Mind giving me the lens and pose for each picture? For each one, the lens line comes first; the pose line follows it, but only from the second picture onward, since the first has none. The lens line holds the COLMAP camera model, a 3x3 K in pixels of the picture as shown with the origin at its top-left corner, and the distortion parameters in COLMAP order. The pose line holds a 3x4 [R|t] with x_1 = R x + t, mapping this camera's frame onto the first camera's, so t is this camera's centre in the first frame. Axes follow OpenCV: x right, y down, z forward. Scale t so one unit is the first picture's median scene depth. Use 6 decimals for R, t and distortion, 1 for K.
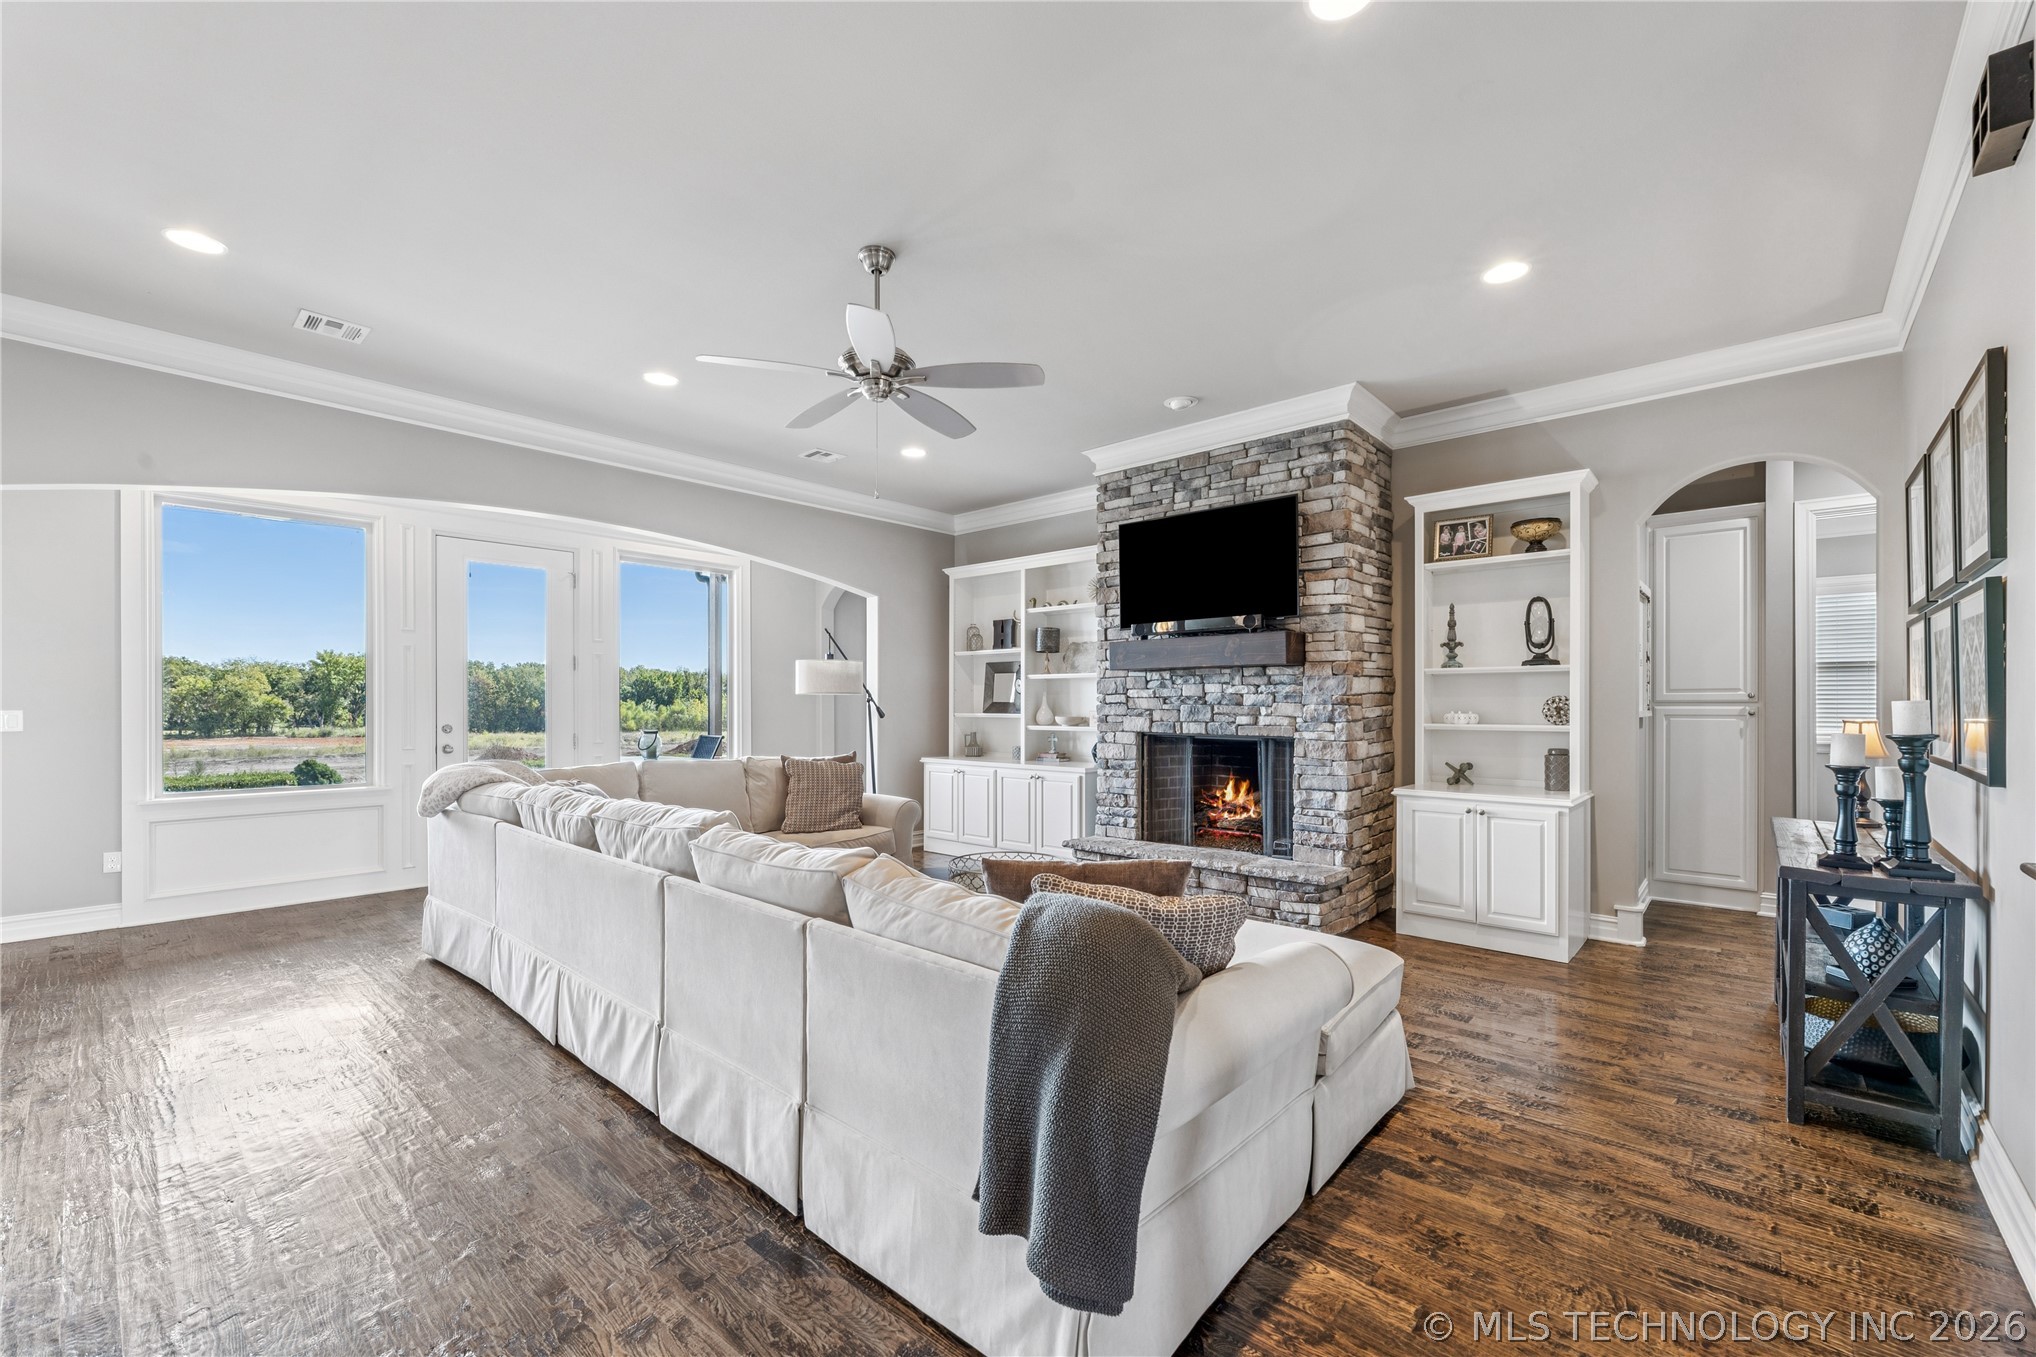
lens RADIAL K [[841.2, 0, 1031.1], [0, 841.2, 702.3], [0, 0, 1]] dist [-0.001461, 0.000041]
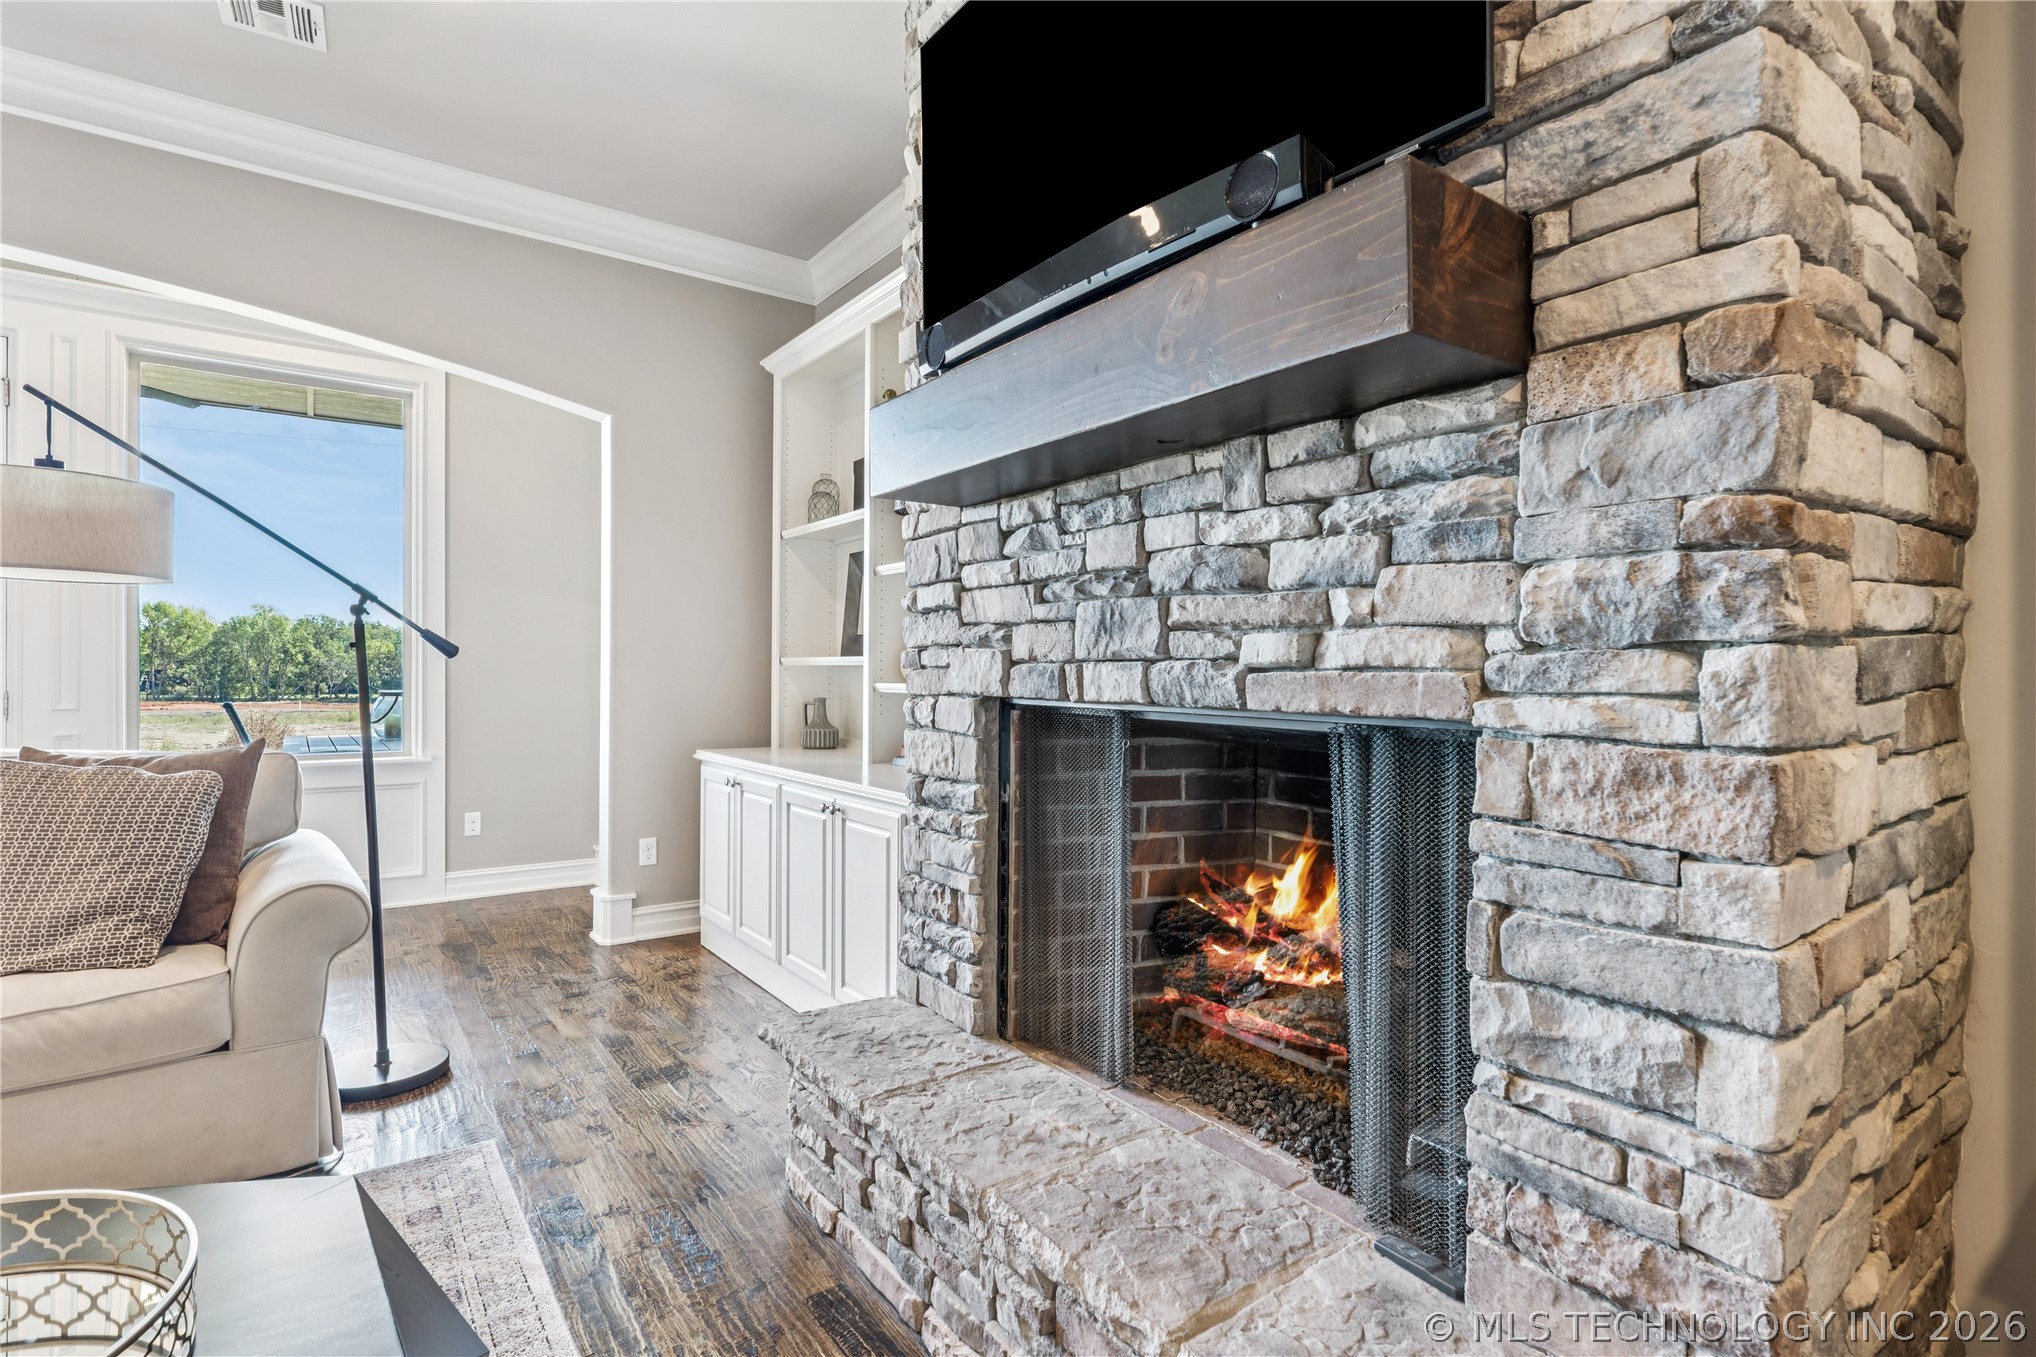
lens RADIAL K [[984.0, 0, 1021.5], [0, 984.0, 670.0], [0, 0, 1]] dist [-0.004661, -0.000708]
pose [[0.976186, 0.003718, -0.216903, 0.236448], [-0.003451, 0.999993, 0.001607, 0.026296], [0.216907, -0.000821, 0.976192, 0.681236]]
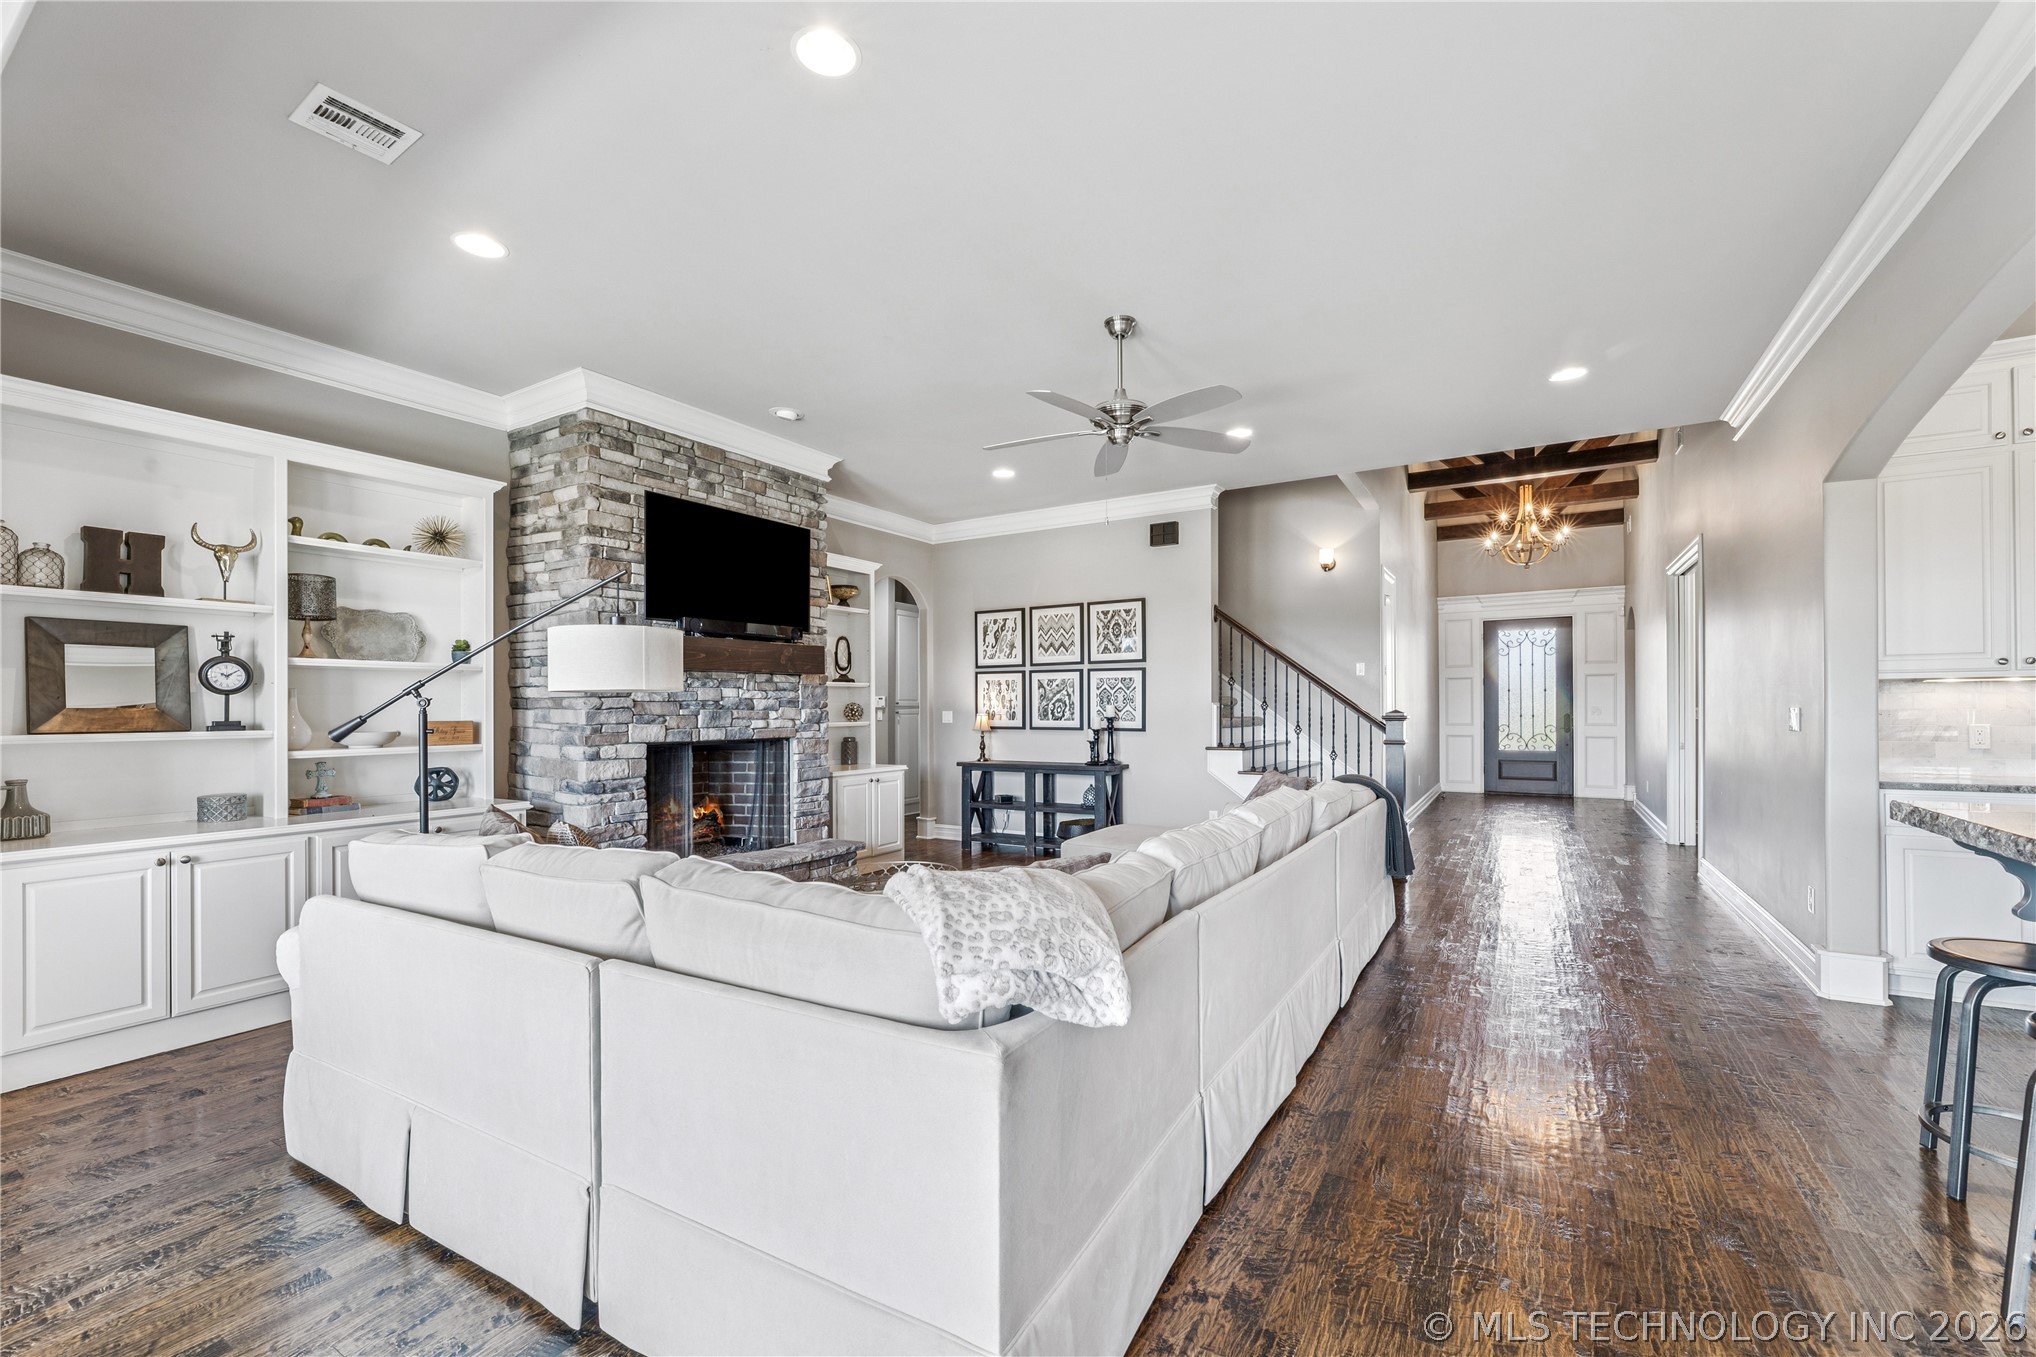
lens RADIAL K [[841.2, 0, 1031.1], [0, 841.2, 702.3], [0, 0, 1]] dist [-0.001461, 0.000041]
pose [[-0.188492, 0.008176, 0.982041, -0.812827], [0.006190, 0.999955, -0.007137, 0.003805], [-0.982055, 0.004733, -0.188534, 0.832723]]
